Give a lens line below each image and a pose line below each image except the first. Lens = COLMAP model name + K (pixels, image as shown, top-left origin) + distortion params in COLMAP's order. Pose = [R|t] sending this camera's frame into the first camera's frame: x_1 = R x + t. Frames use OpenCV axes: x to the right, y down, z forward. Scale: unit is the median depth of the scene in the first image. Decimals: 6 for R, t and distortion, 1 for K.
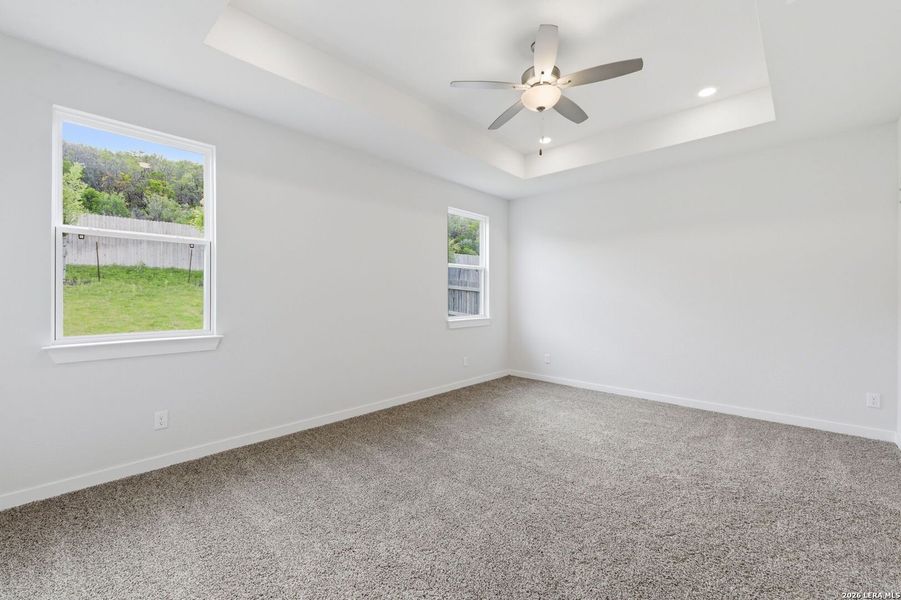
lens RADIAL K [[382.2, 0, 450.8], [0, 382.2, 295.2], [0, 0, 1]] dist [0.022208, -0.000084]
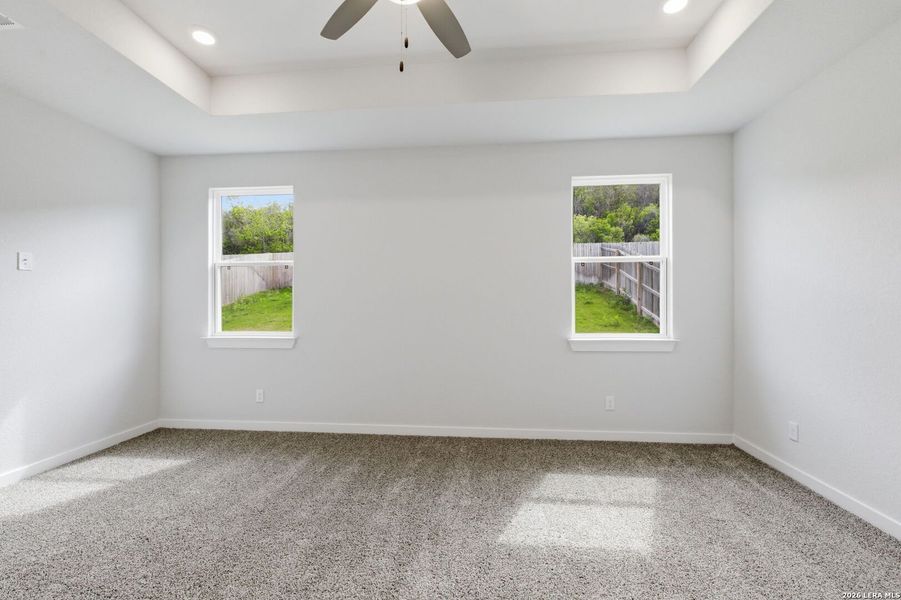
lens RADIAL K [[397.1, 0, 452.7], [0, 397.1, 306.4], [0, 0, 1]] dist [0.000765, -0.000225]
pose [[0.616324, 0.005744, -0.787472, 0.382304], [0.005096, 0.999923, 0.011283, -0.003042], [0.787477, -0.010967, 0.616247, 0.332026]]
